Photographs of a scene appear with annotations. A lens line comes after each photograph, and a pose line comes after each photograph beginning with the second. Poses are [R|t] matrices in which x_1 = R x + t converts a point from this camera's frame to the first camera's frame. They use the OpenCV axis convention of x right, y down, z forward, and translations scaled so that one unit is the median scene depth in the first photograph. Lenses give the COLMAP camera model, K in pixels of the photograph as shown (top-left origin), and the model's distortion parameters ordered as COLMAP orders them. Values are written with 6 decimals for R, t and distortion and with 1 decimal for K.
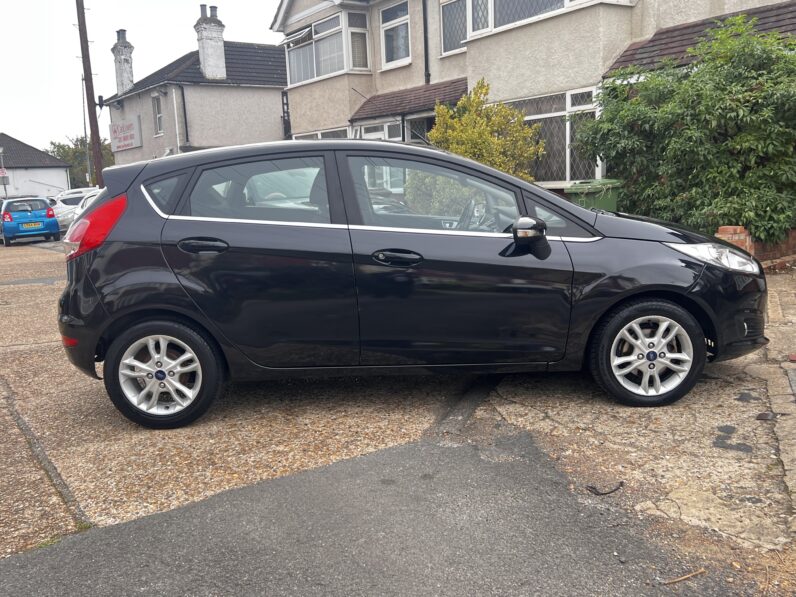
lens RADIAL K [[732.1, 0, 398.0], [0, 732.1, 298.5], [0, 0, 1]] dist [0.005688, -0.002007]
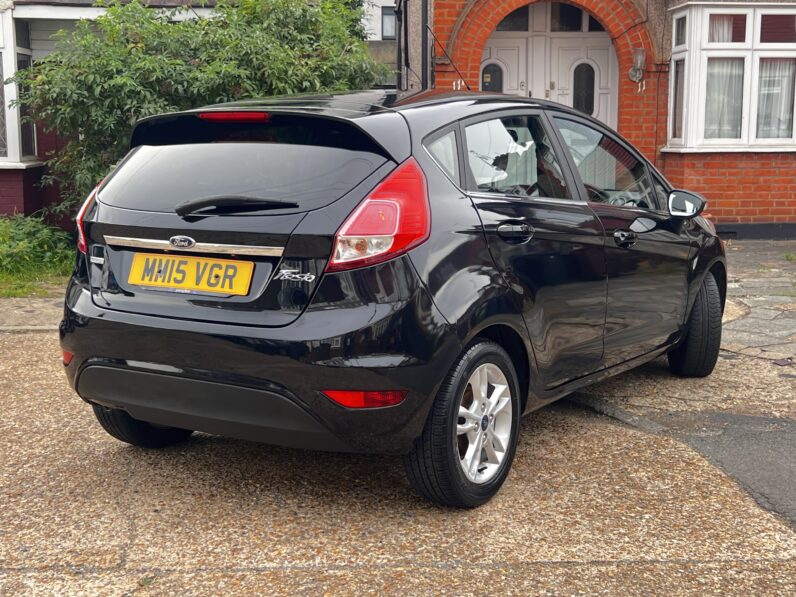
lens RADIAL K [[1119.9, 0, 398.0], [0, 1119.9, 298.5], [0, 0, 1]] dist [0.190246, -0.614023]
pose [[0.582958, -0.090941, 0.807397, -1.223805], [0.127404, 0.991655, 0.019706, -0.046701], [-0.802452, 0.091377, 0.589679, 0.422630]]
